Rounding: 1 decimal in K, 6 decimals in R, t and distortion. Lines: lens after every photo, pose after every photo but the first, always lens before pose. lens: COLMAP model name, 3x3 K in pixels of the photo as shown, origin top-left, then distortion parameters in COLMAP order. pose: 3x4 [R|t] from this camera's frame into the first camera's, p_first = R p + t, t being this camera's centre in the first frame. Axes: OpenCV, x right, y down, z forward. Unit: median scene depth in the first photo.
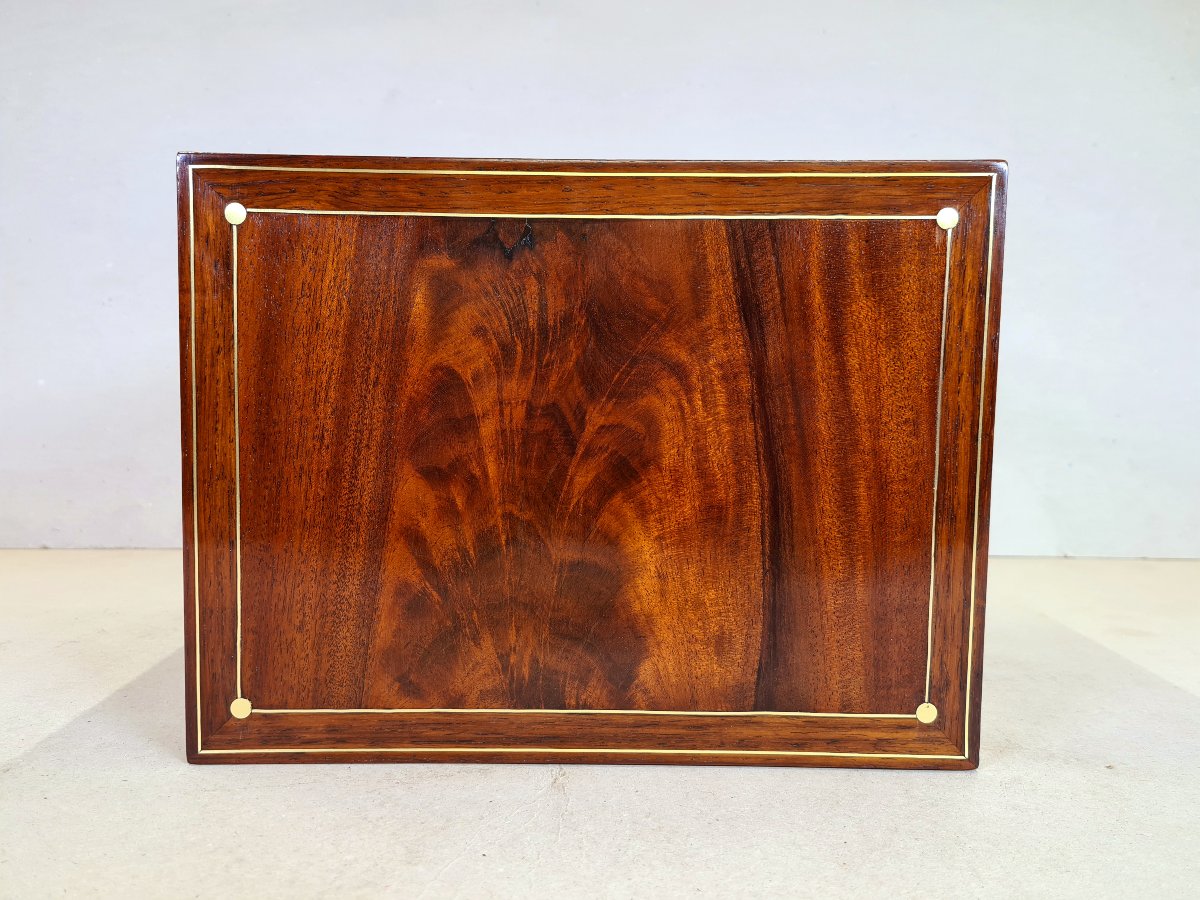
lens RADIAL K [[980.6, 0, 597.8], [0, 980.6, 458.4], [0, 0, 1]] dist [-0.039444, 0.022052]
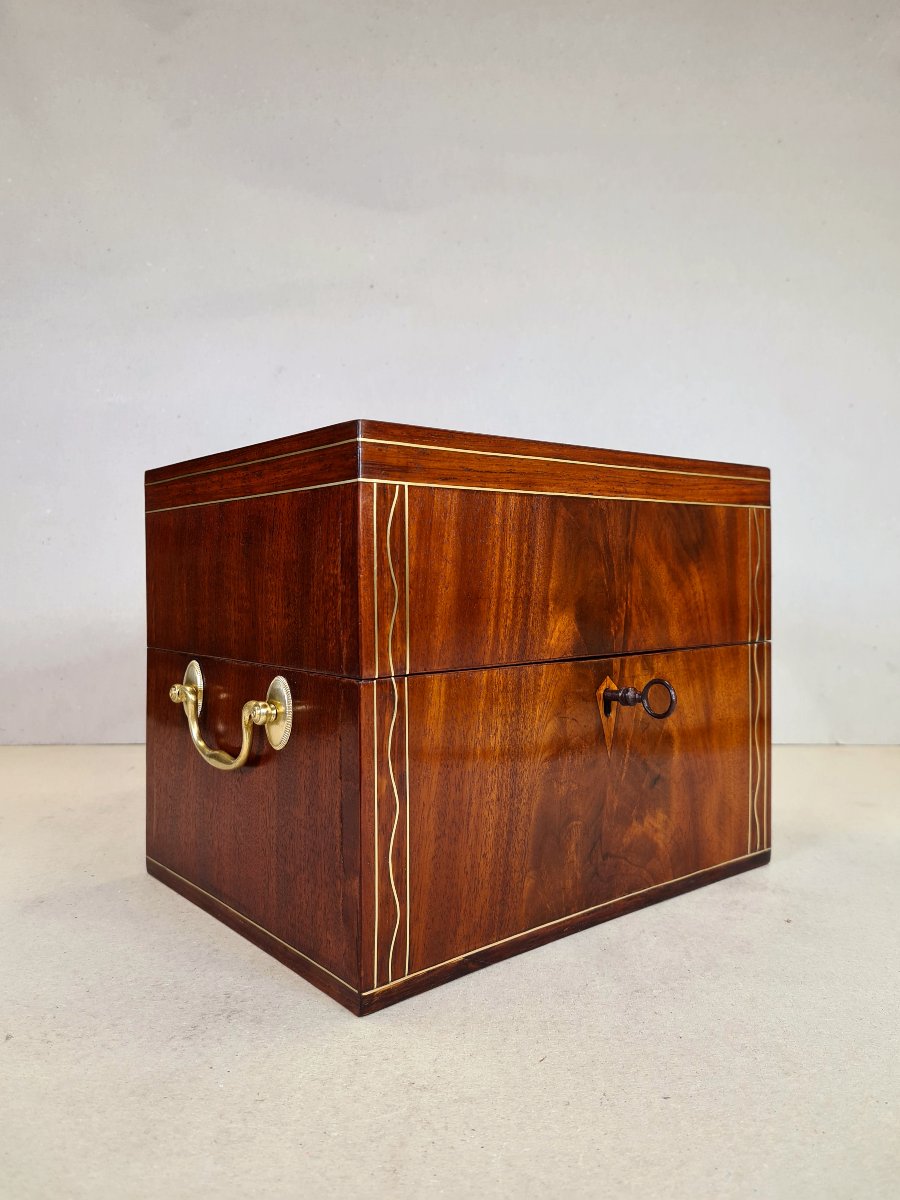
lens RADIAL K [[980.6, 0, 453.8], [0, 980.6, 588.3], [0, 0, 1]] dist [-0.039444, 0.022052]
pose [[0.999951, -0.009809, -0.001134, 0.007402], [0.009727, 0.998277, -0.057862, -0.026963], [0.001699, 0.057848, 0.998324, -0.222120]]
